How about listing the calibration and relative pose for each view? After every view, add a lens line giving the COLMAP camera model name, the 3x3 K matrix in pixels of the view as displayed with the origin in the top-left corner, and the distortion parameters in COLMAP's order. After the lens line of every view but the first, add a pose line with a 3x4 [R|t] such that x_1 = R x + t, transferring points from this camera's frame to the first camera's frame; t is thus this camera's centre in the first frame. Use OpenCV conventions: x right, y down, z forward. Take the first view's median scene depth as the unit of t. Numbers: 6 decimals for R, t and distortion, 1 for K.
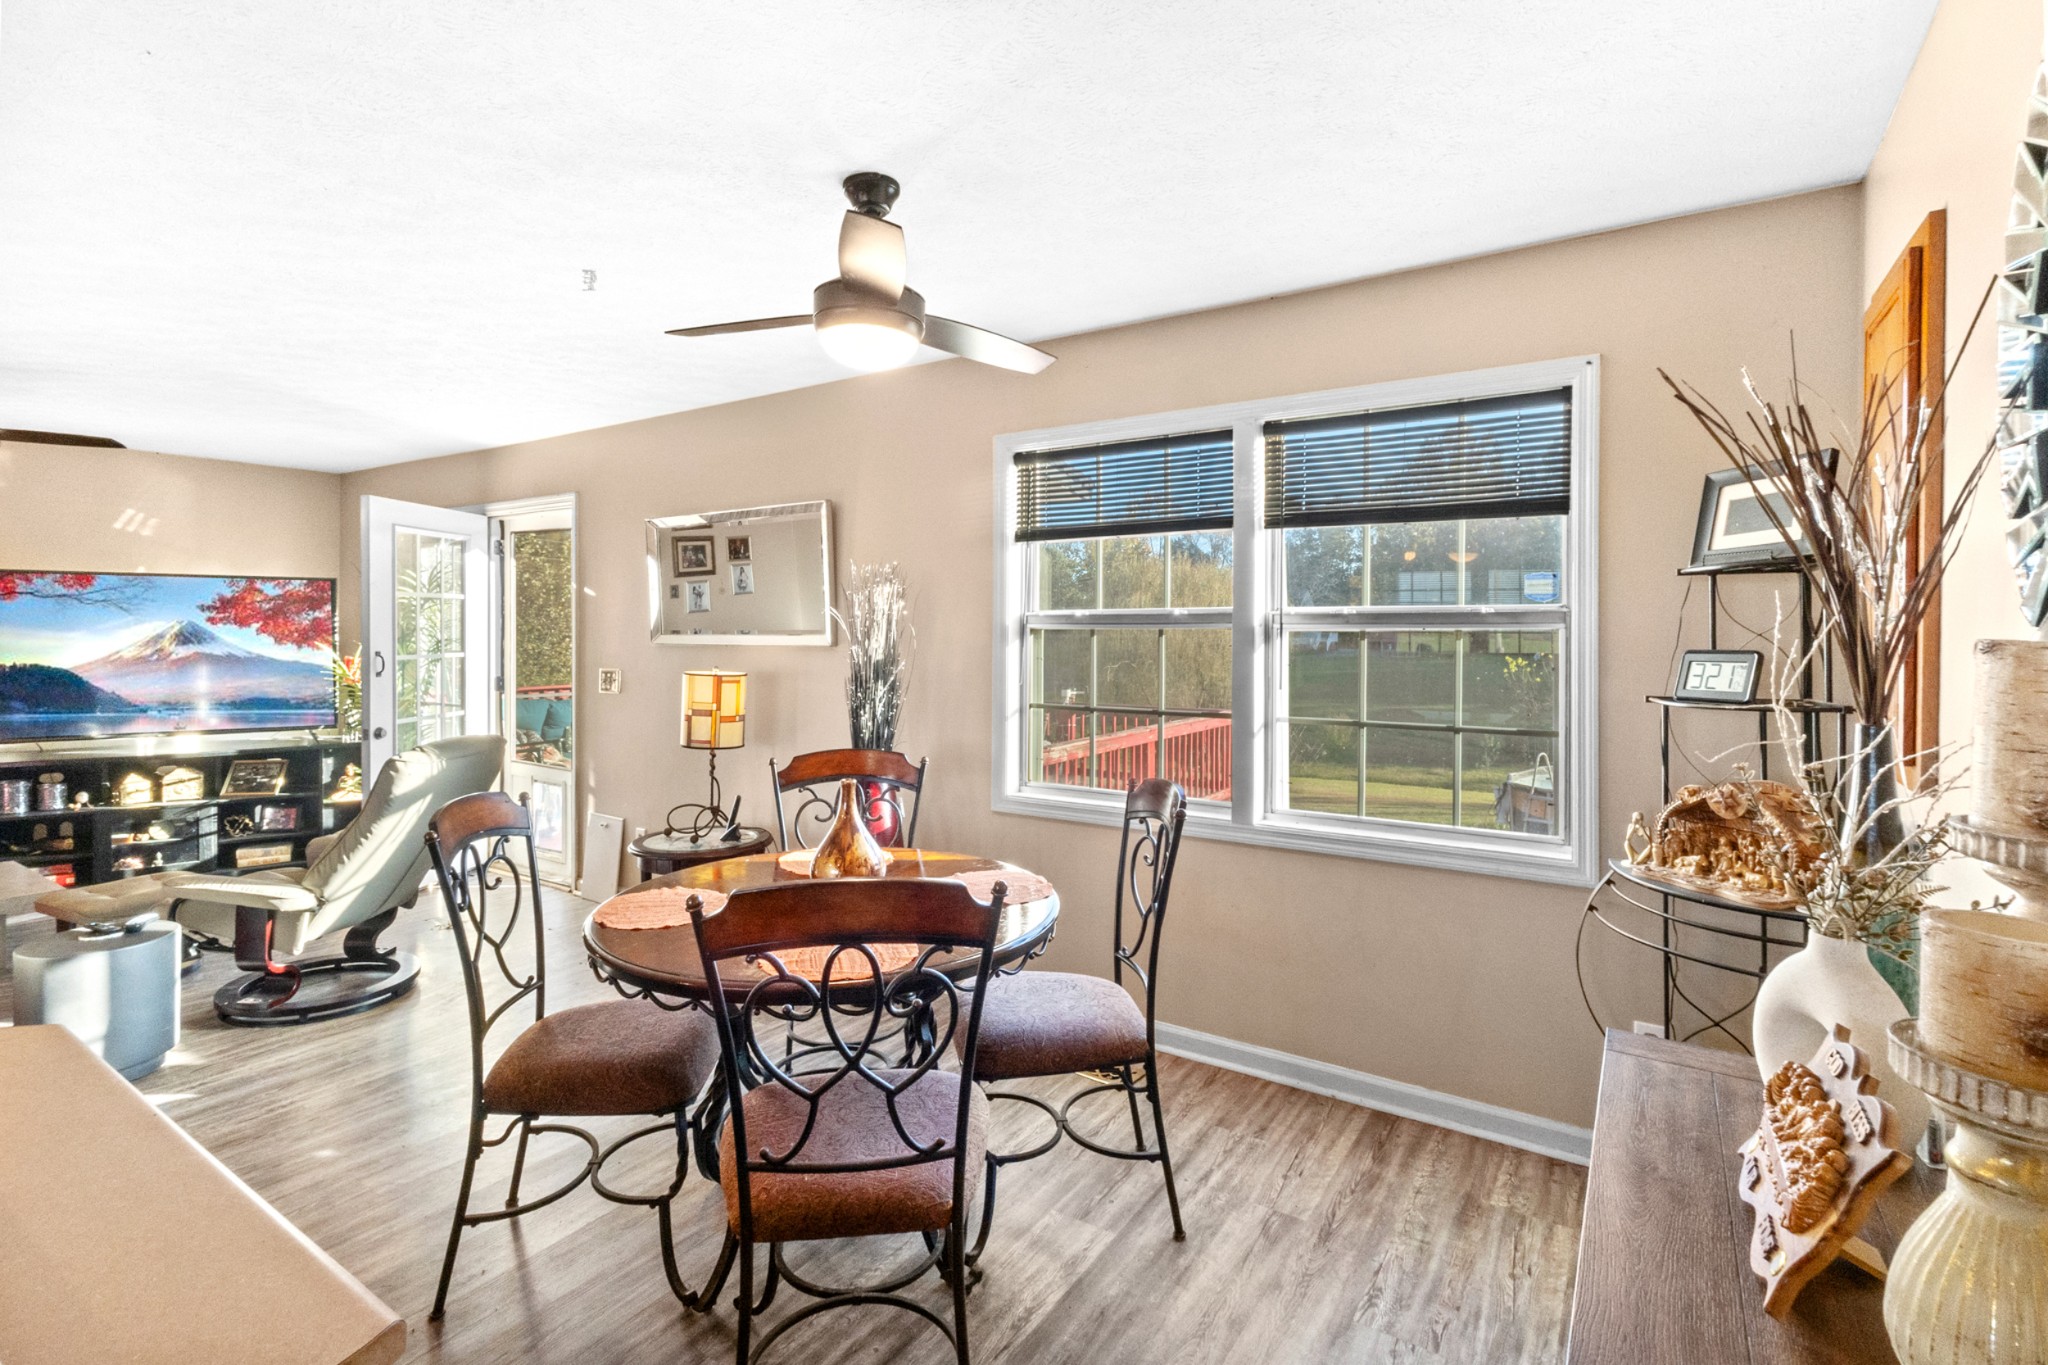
lens RADIAL K [[956.0, 0, 1018.4], [0, 956.0, 636.8], [0, 0, 1]] dist [-0.000158, -0.000141]
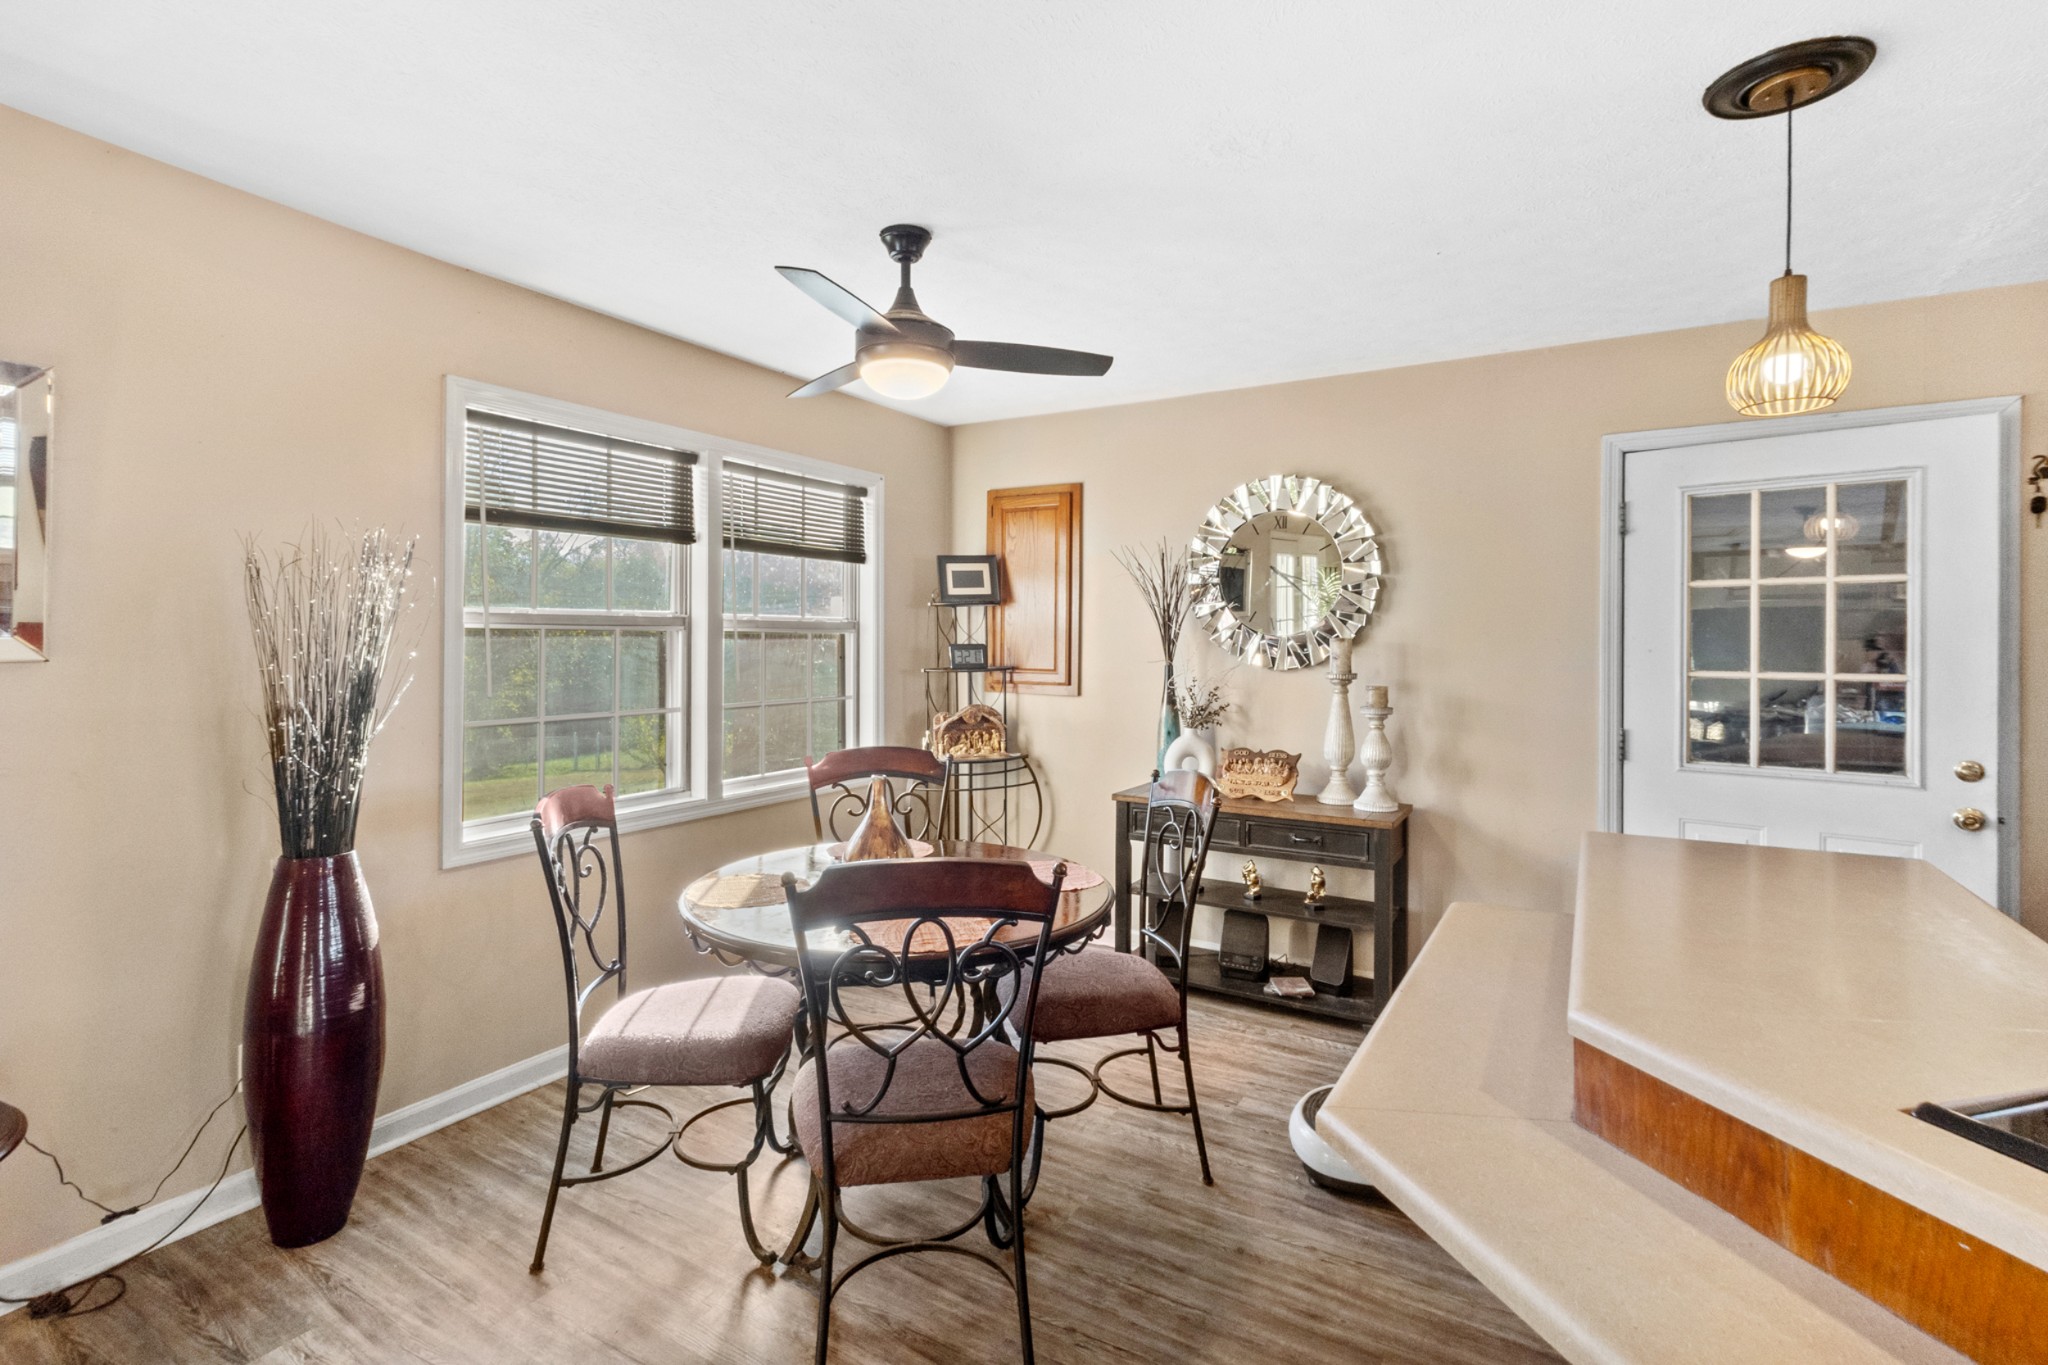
lens RADIAL K [[956.0, 0, 1018.4], [0, 956.0, 636.8], [0, 0, 1]] dist [-0.000158, -0.000141]
pose [[-0.036599, -0.002000, 0.999328, -1.066920], [0.001911, 0.999996, 0.002072, -0.004493], [-0.999328, 0.001986, -0.036595, 0.760977]]
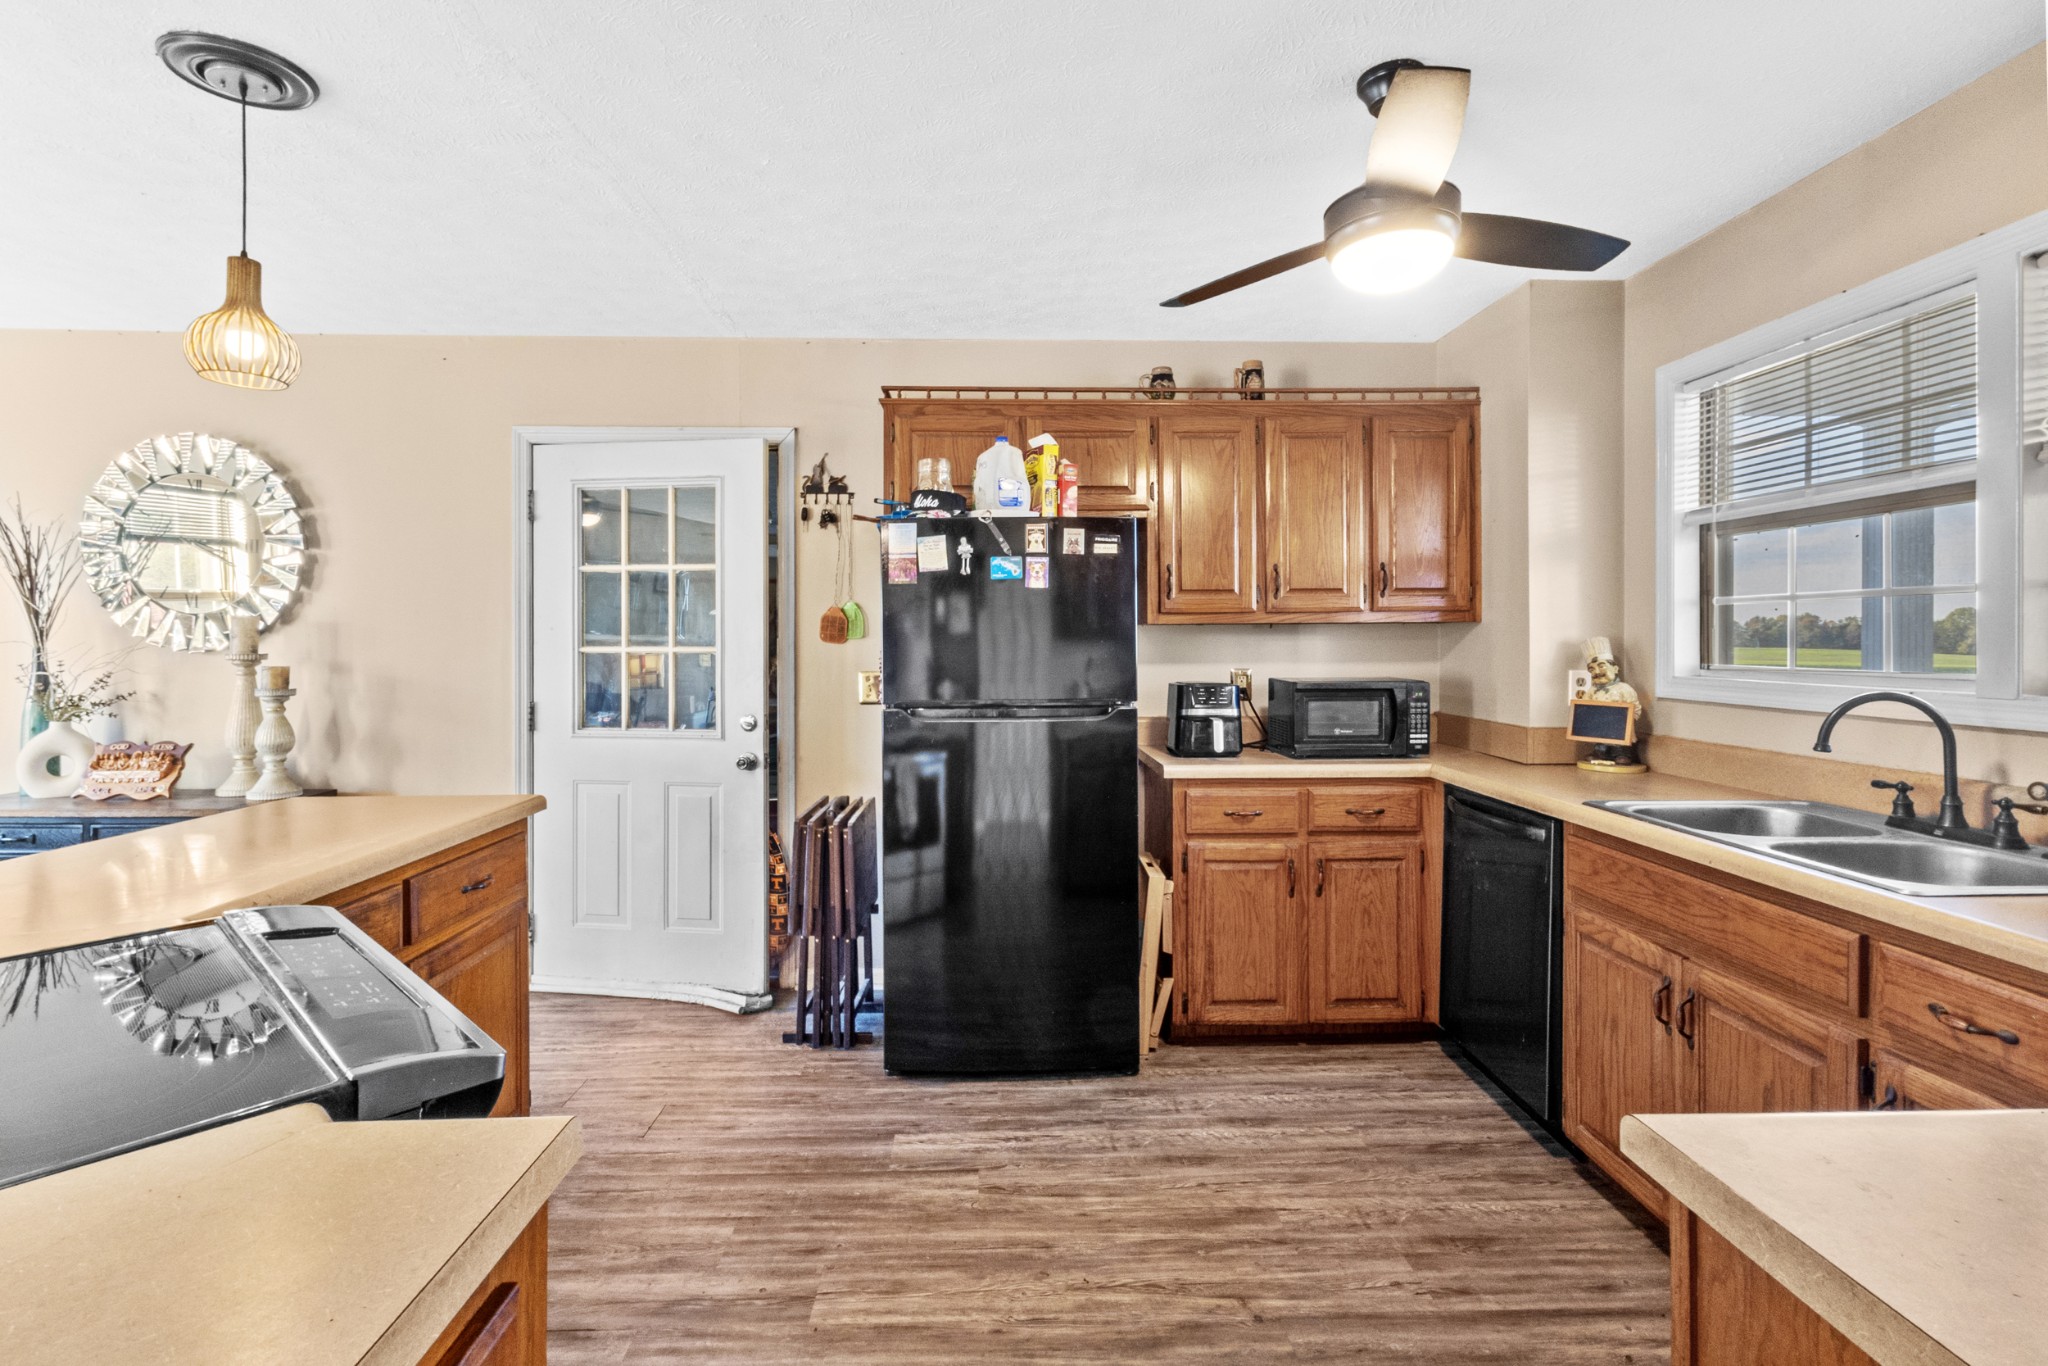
lens RADIAL K [[944.3, 0, 1024.8], [0, 944.3, 648.8], [0, 0, 1]] dist [0.004414, 0.000508]
pose [[-0.573530, -0.010308, 0.819119, -1.331283], [-0.000975, 0.999929, 0.011900, 0.028967], [-0.819184, 0.006026, -0.573500, 0.126737]]
